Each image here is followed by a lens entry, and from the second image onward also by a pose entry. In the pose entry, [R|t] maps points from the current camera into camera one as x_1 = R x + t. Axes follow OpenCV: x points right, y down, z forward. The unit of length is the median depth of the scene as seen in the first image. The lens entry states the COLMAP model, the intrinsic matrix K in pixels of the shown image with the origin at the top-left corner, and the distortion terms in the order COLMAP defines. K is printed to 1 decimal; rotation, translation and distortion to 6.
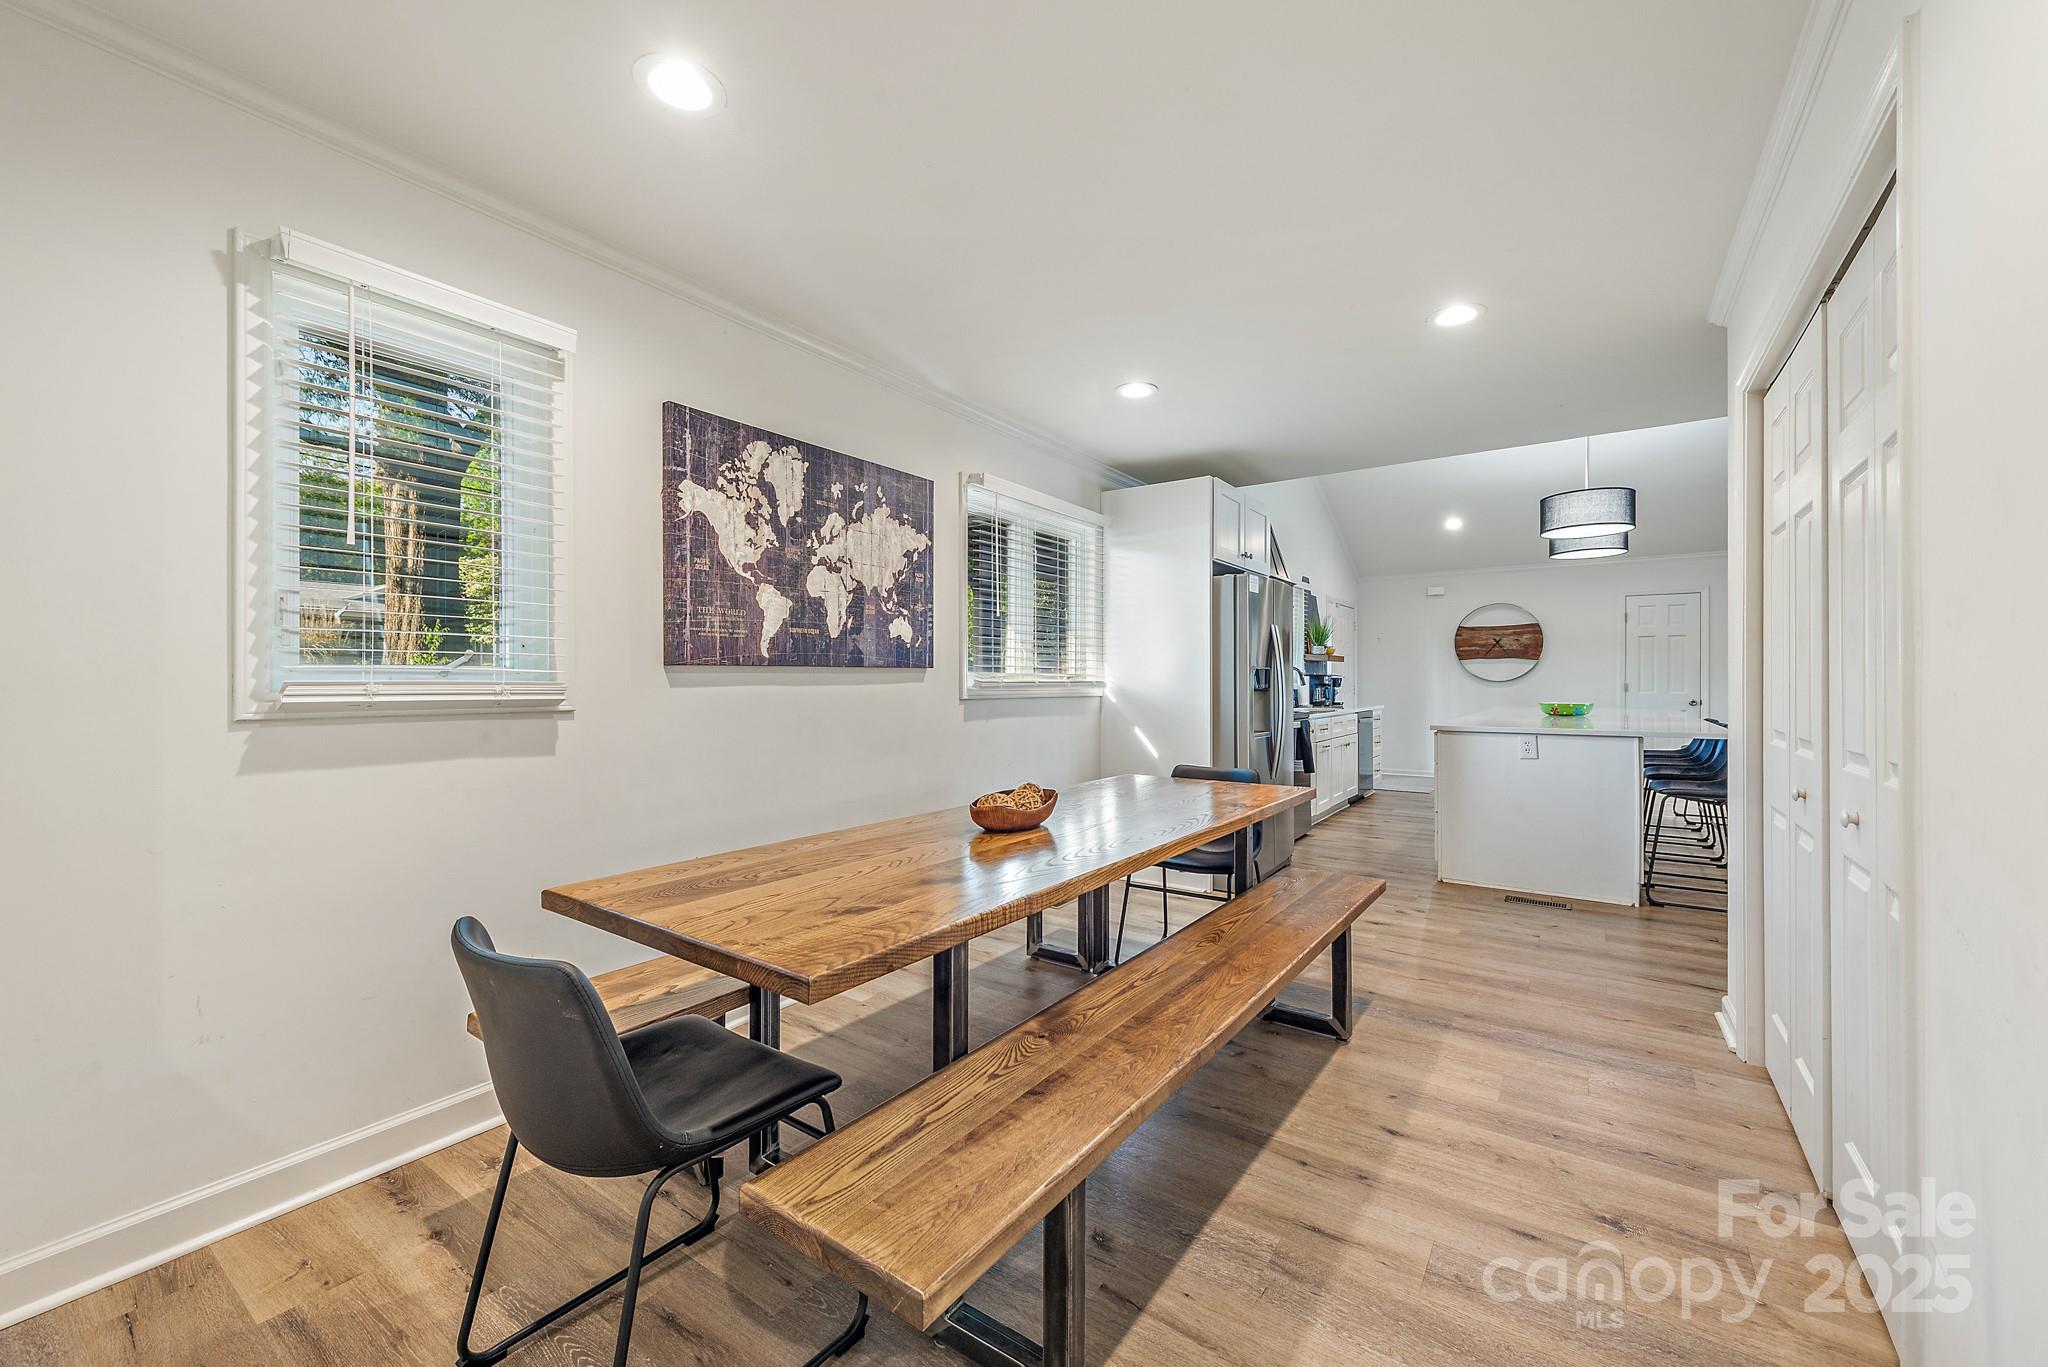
lens RADIAL K [[805.8, 0, 1022.0], [0, 805.8, 683.4], [0, 0, 1]] dist [0.006879, -0.000704]
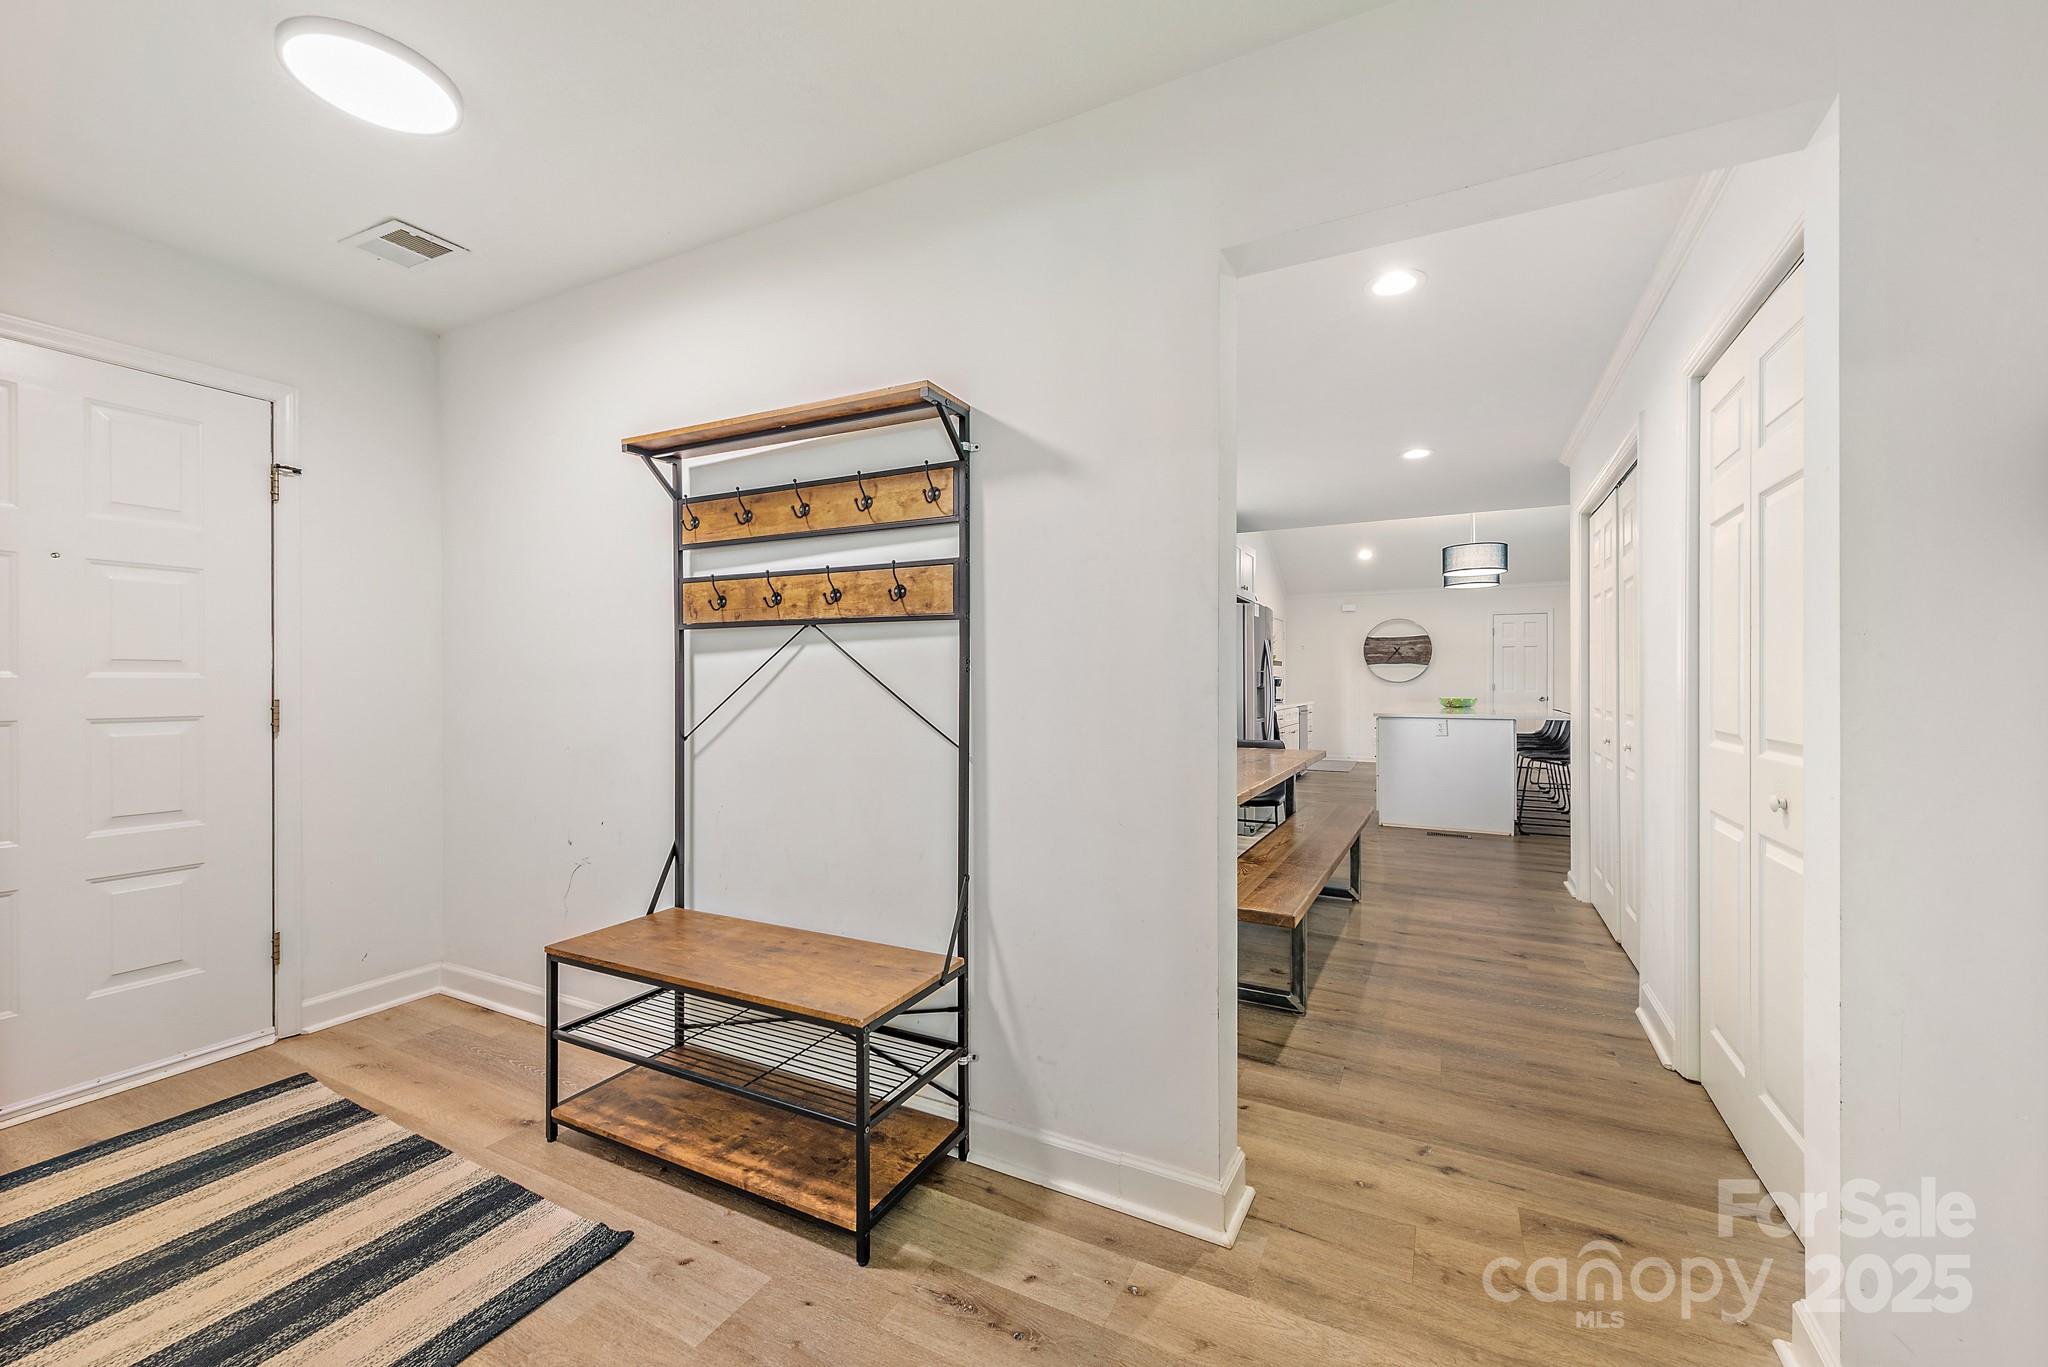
lens RADIAL K [[805.8, 0, 1010.2], [0, 805.8, 680.1], [0, 0, 1]] dist [0.006879, -0.000704]
pose [[0.993233, 0.001315, 0.116133, -0.356722], [-0.000706, 0.999986, -0.005282, 0.003836], [-0.116138, 0.005164, 0.993220, -0.395888]]
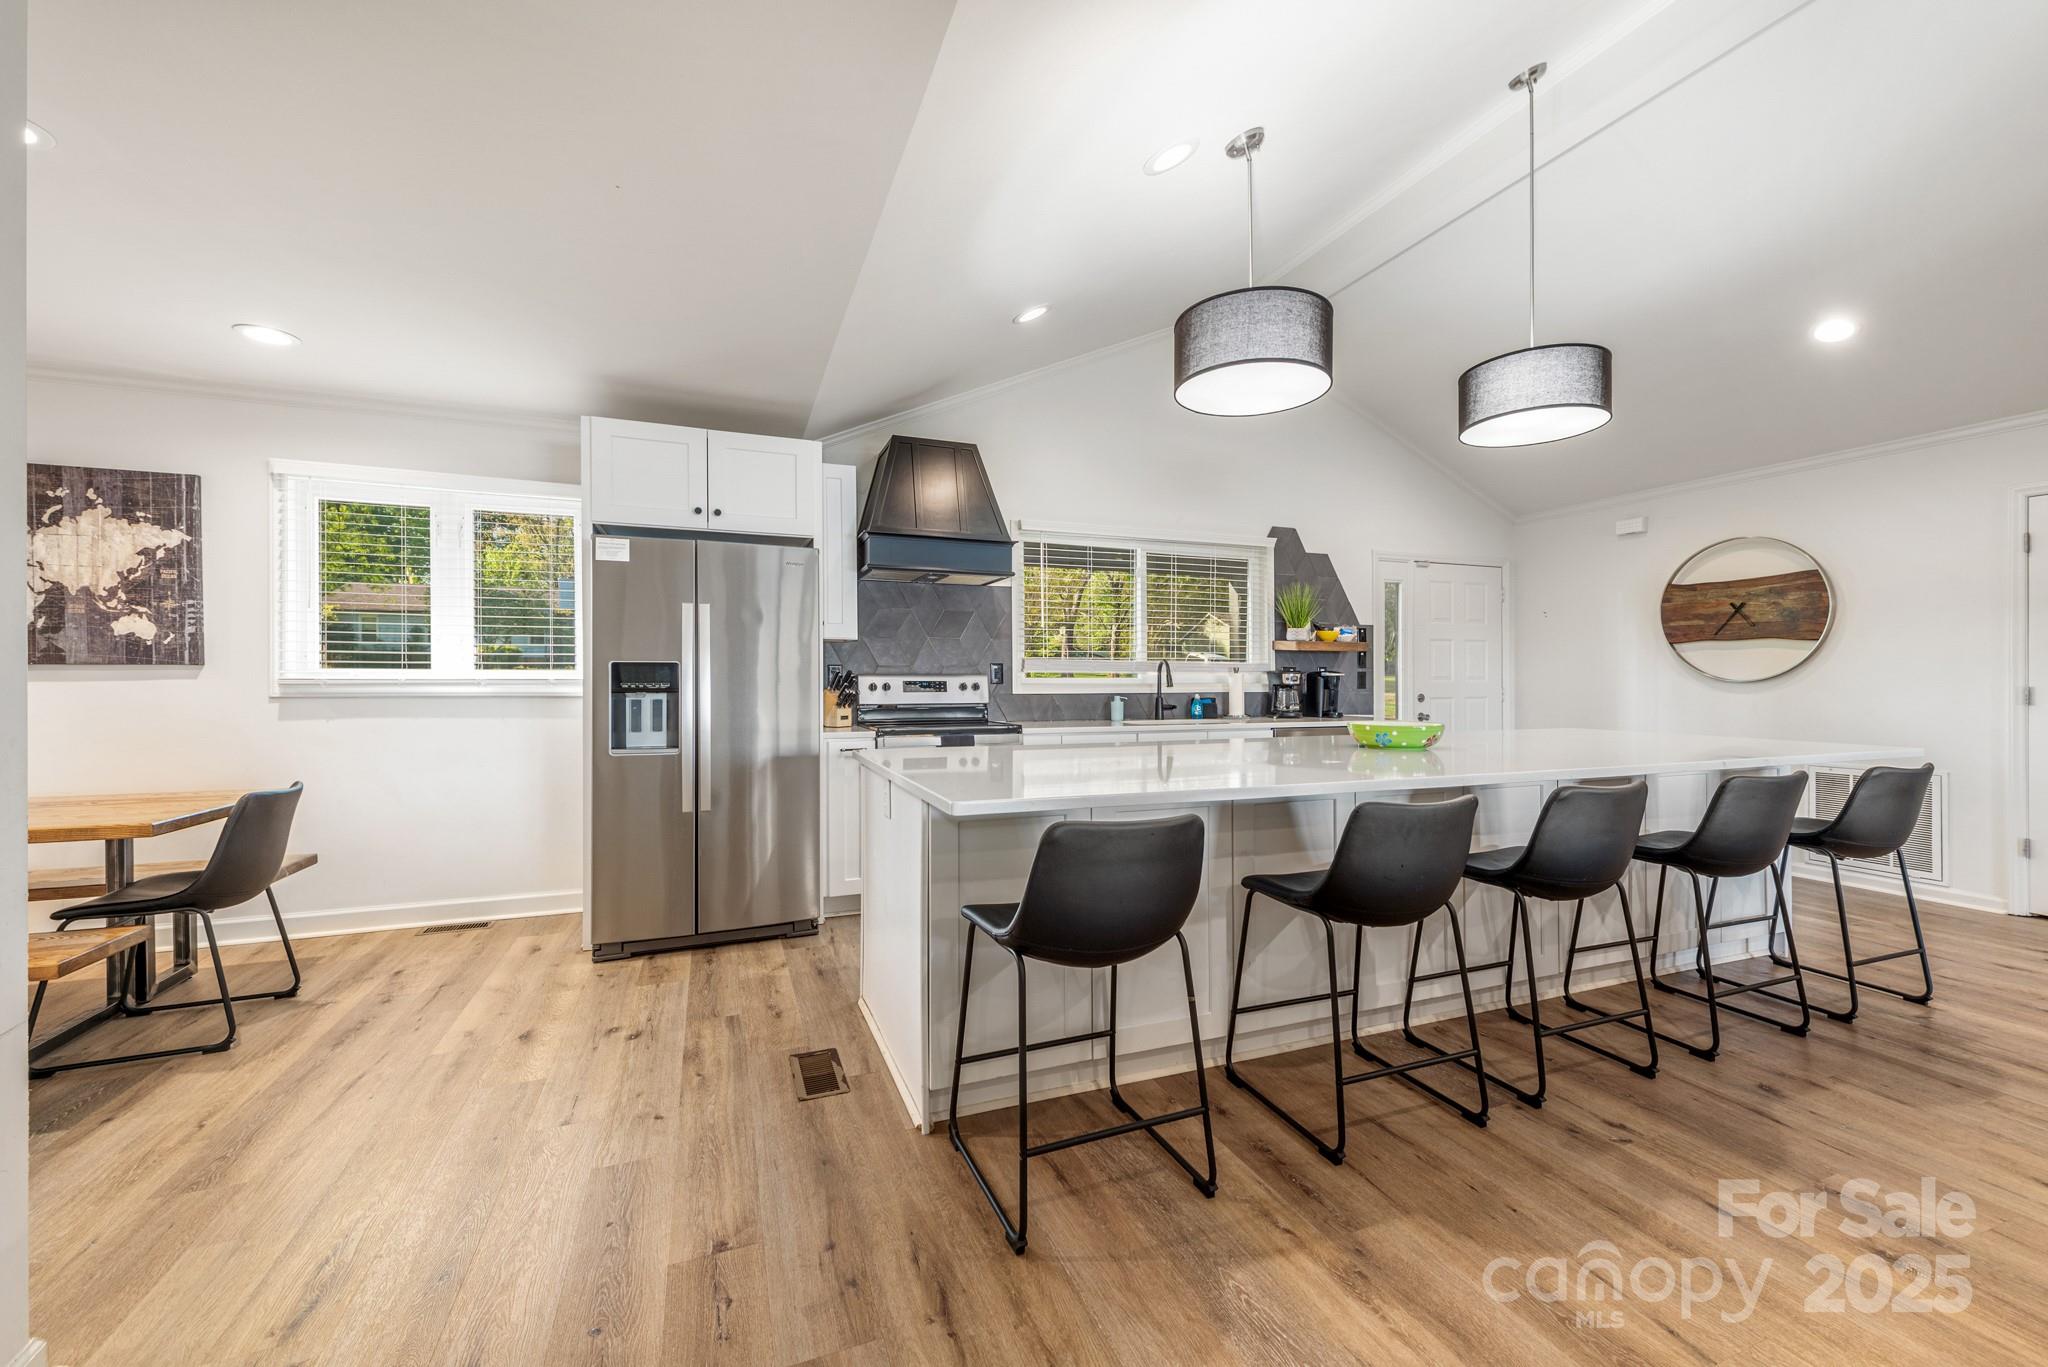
lens RADIAL K [[805.8, 0, 1024.3], [0, 805.8, 682.8], [0, 0, 1]] dist [0.006879, -0.000704]
pose [[0.834262, 0.003276, -0.551359, 1.205486], [-0.003548, 0.999994, 0.000574, -0.001029], [0.551357, 0.001477, 0.834268, 0.687307]]
